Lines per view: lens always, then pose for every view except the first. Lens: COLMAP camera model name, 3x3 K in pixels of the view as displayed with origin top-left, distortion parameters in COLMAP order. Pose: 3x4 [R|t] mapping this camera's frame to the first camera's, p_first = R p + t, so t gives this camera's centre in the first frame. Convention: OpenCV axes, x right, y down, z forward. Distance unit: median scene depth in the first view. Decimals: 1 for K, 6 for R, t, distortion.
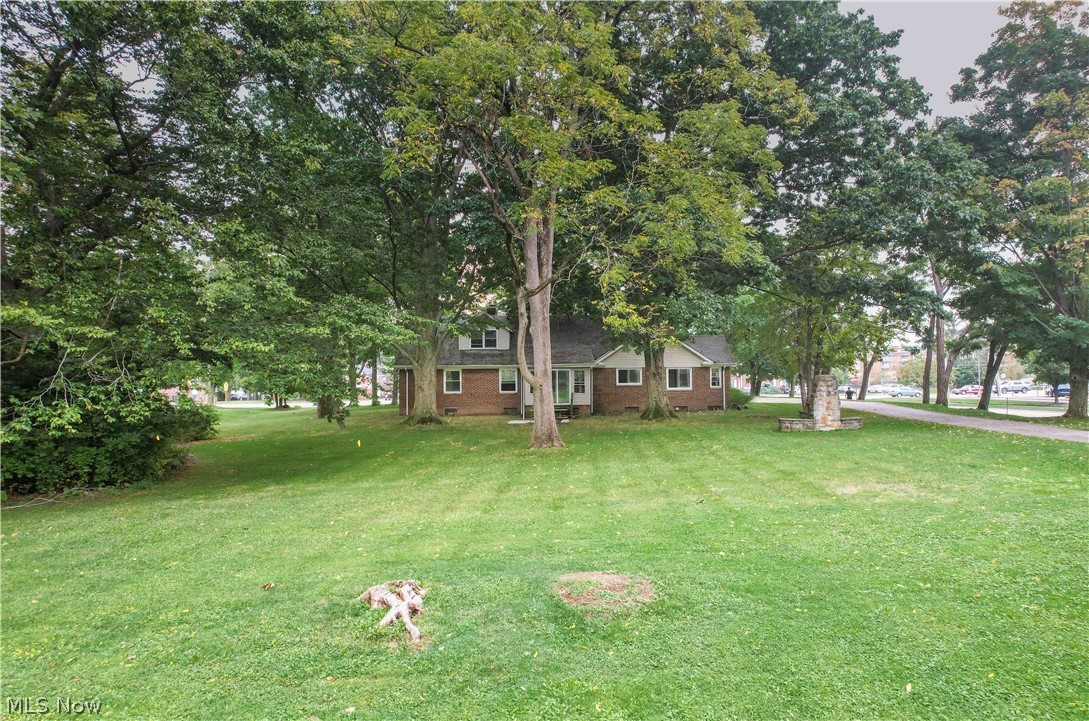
lens RADIAL K [[701.7, 0, 544.5], [0, 701.7, 360.5], [0, 0, 1]] dist [-0.044082, -0.000174]
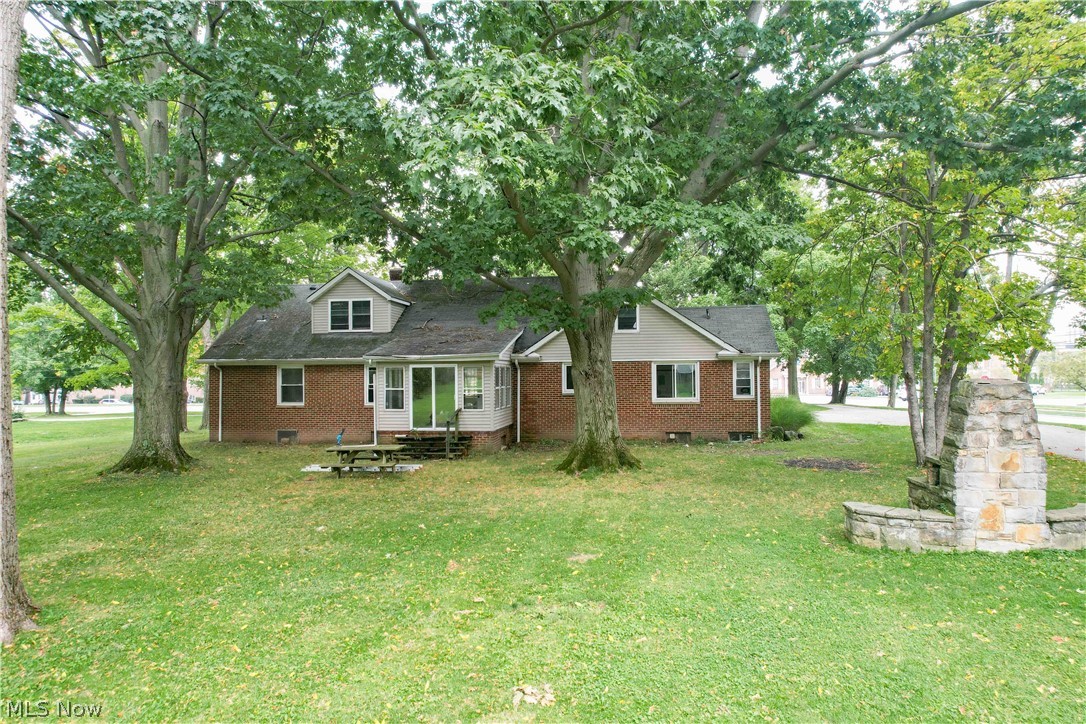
lens RADIAL K [[703.7, 0, 543.0], [0, 703.7, 362.0], [0, 0, 1]] dist [-0.039852, 0.002186]
pose [[0.992163, -0.002949, -0.124916, 0.181084], [0.003701, 0.999976, 0.005792, 0.007868], [0.124896, -0.006209, 0.992150, 0.503899]]
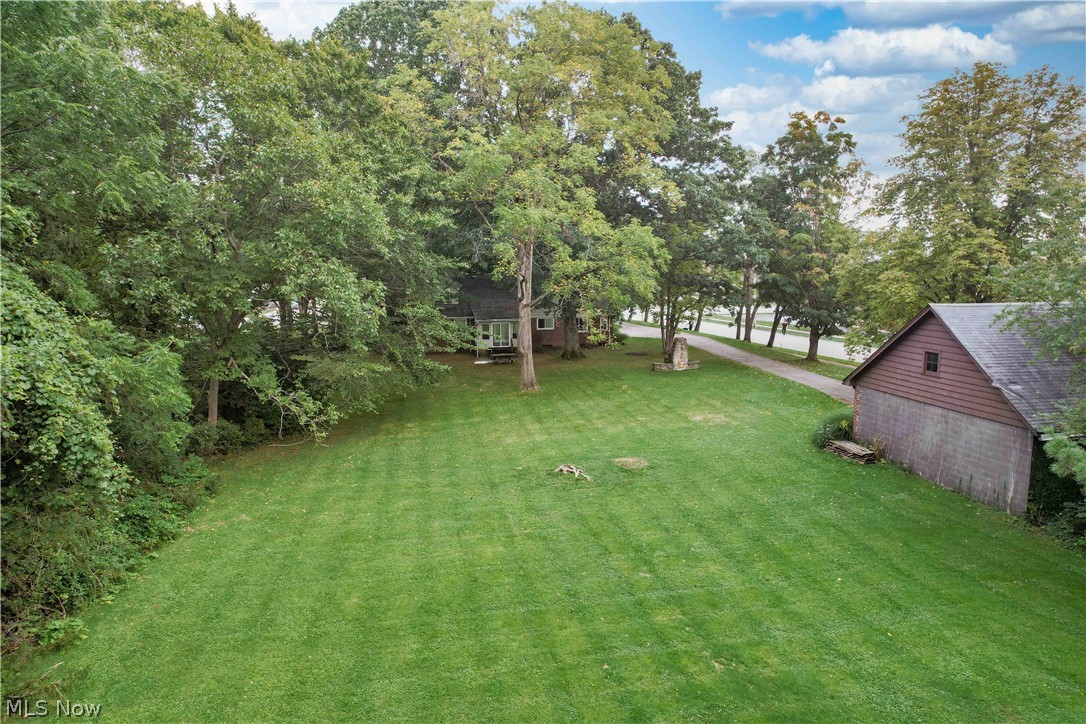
lens RADIAL K [[703.7, 0, 543.0], [0, 703.7, 362.0], [0, 0, 1]] dist [-0.039852, 0.002186]
pose [[0.975543, -0.029891, 0.217767, -0.227258], [-0.005298, 0.987225, 0.159244, -0.146411], [-0.219745, -0.156503, 0.962922, -0.444491]]
